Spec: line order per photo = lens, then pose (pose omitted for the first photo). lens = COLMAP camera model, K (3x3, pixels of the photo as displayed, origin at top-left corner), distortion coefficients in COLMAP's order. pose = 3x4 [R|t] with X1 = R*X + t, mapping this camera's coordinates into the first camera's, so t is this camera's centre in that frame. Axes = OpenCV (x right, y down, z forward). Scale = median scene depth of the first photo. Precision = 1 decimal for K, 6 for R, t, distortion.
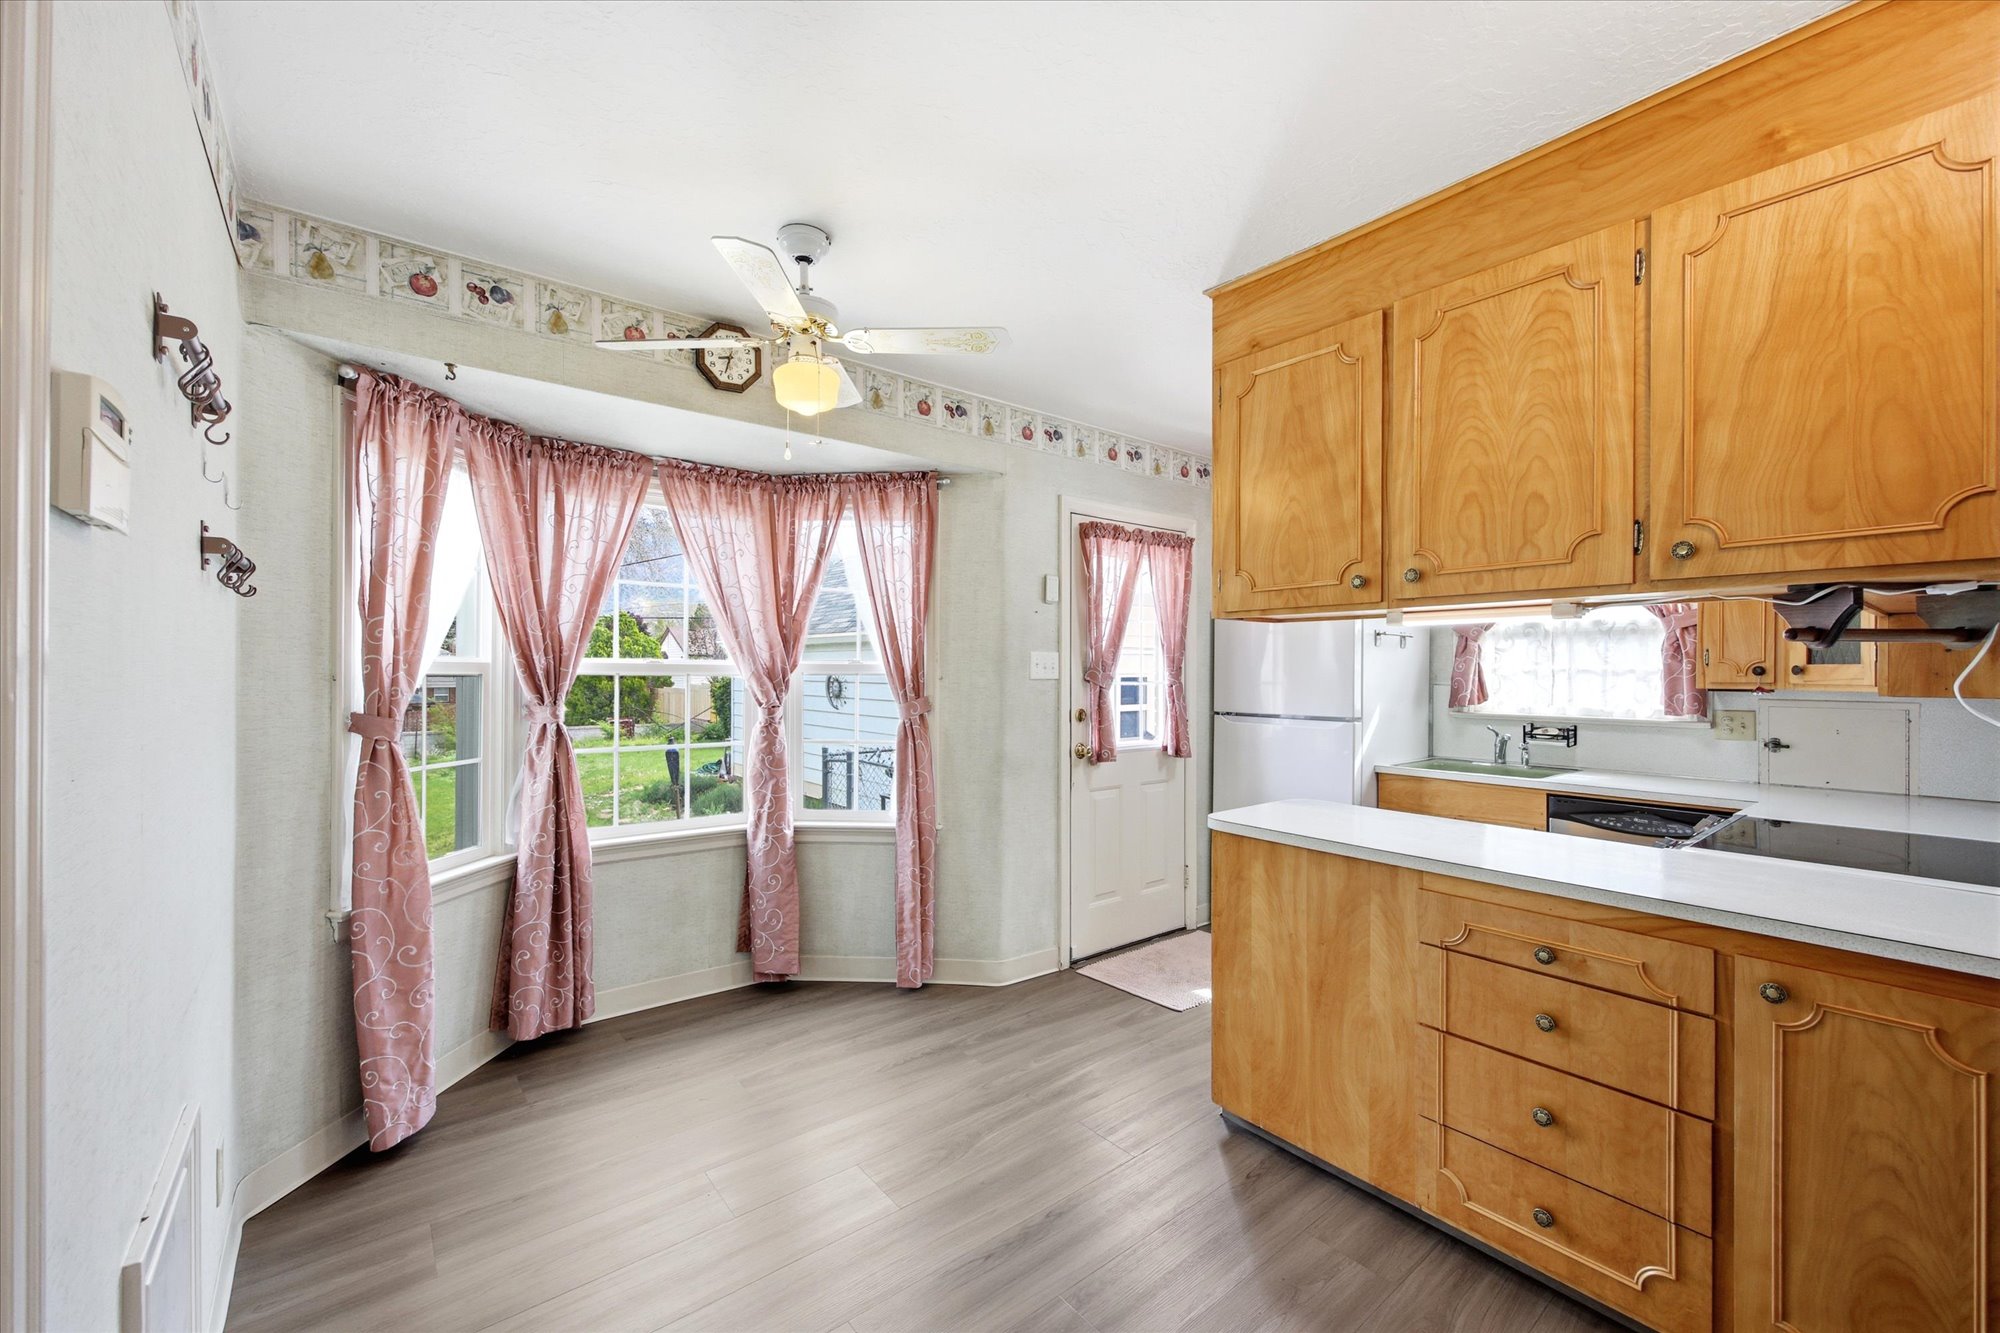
lens RADIAL K [[802.3, 0, 1001.1], [0, 802.3, 665.6], [0, 0, 1]] dist [-0.003216, 0.000269]
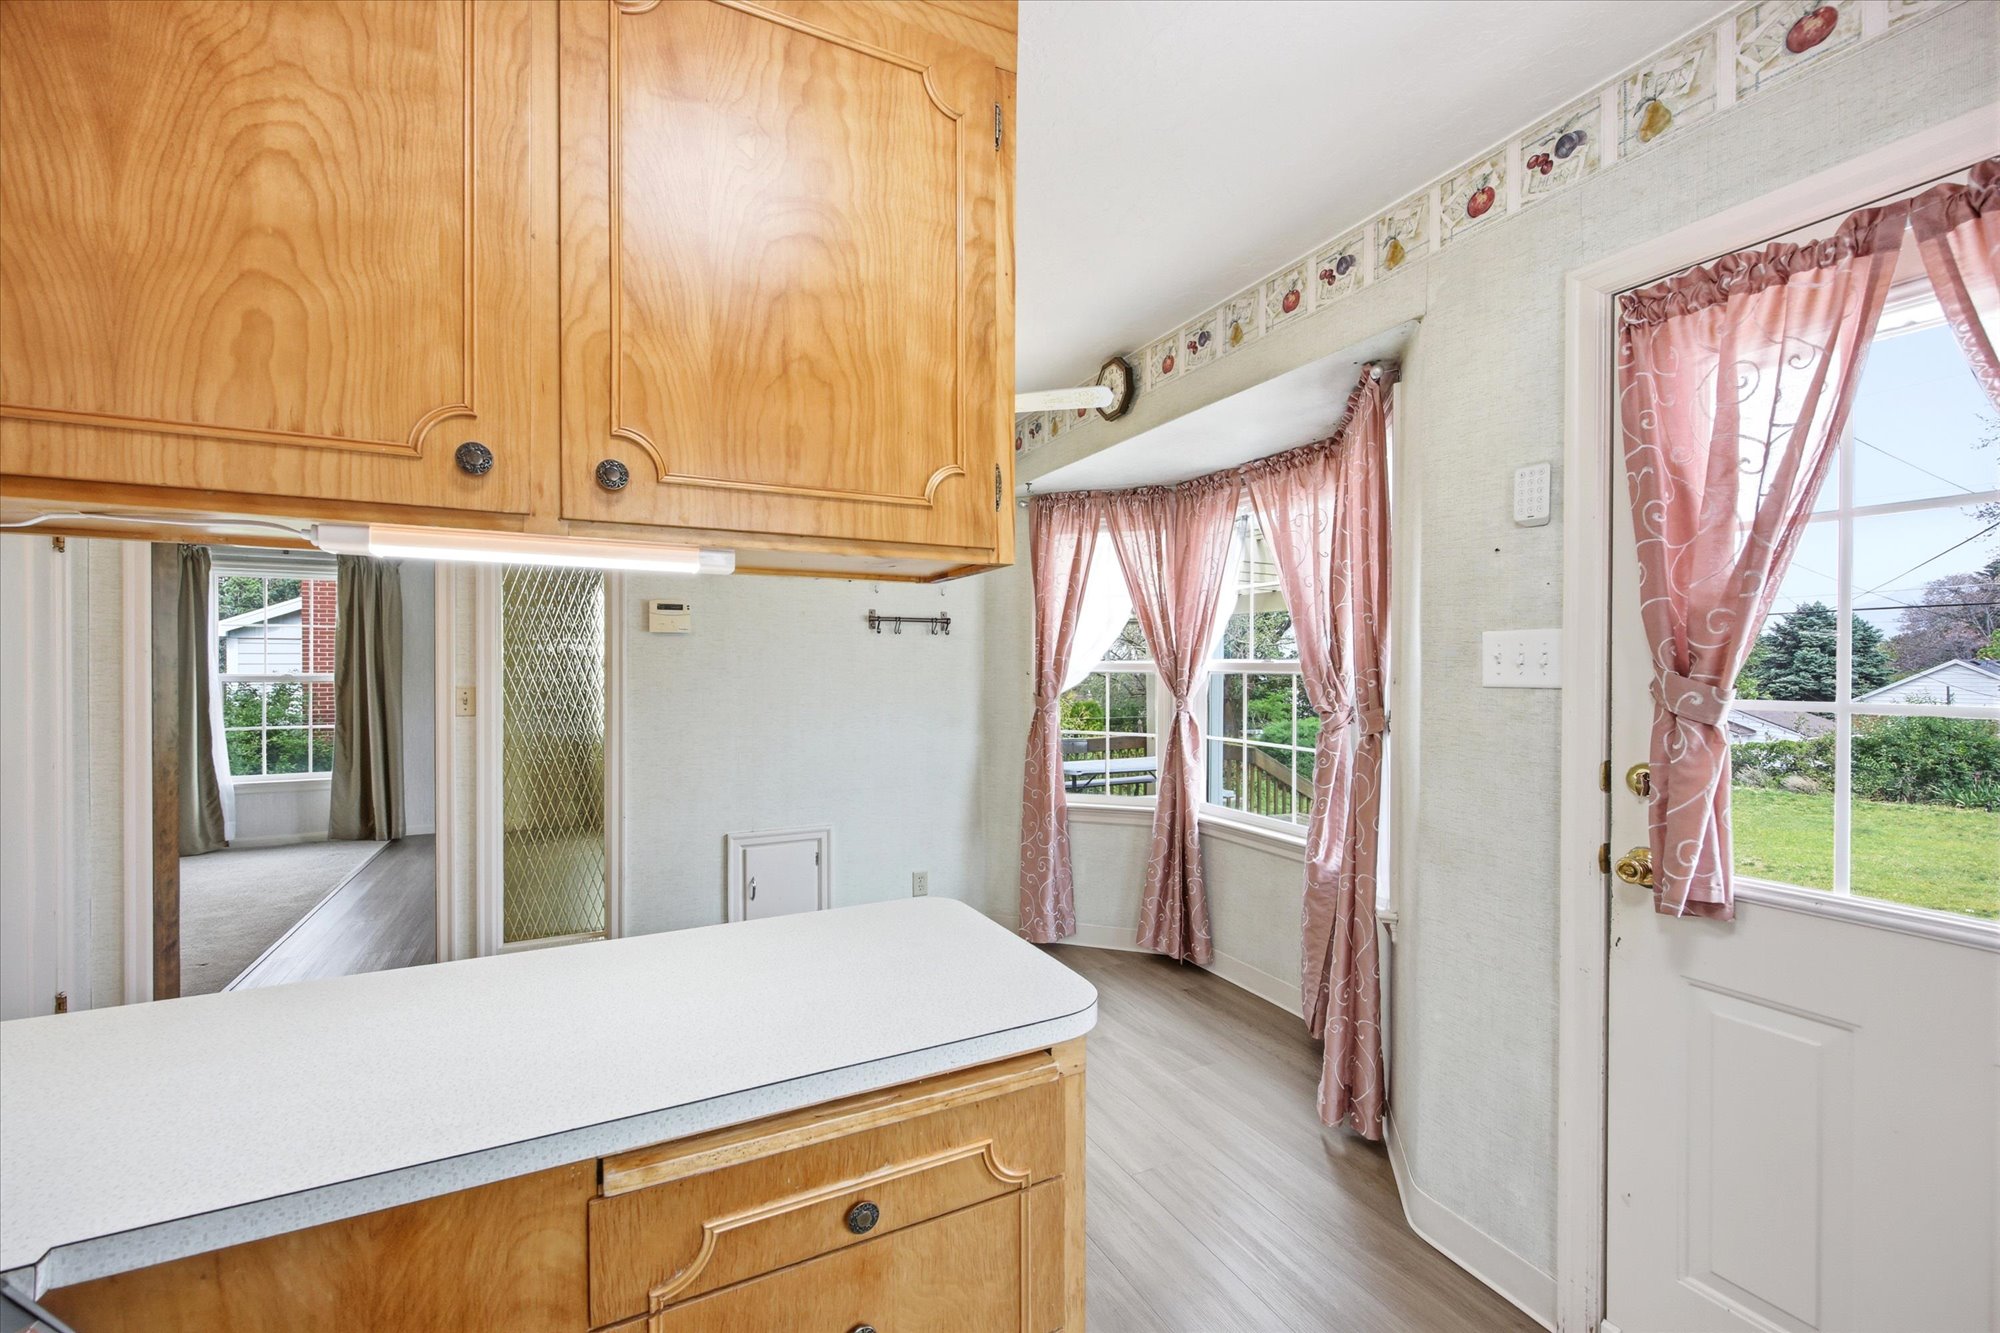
lens RADIAL K [[802.3, 0, 996.6], [0, 802.3, 669.7], [0, 0, 1]] dist [-0.003216, 0.000269]
pose [[-0.213057, 0.000598, -0.977040, 0.663150], [0.004693, 0.999989, -0.000412, 0.004530], [0.977028, -0.004673, -0.213057, 0.906438]]
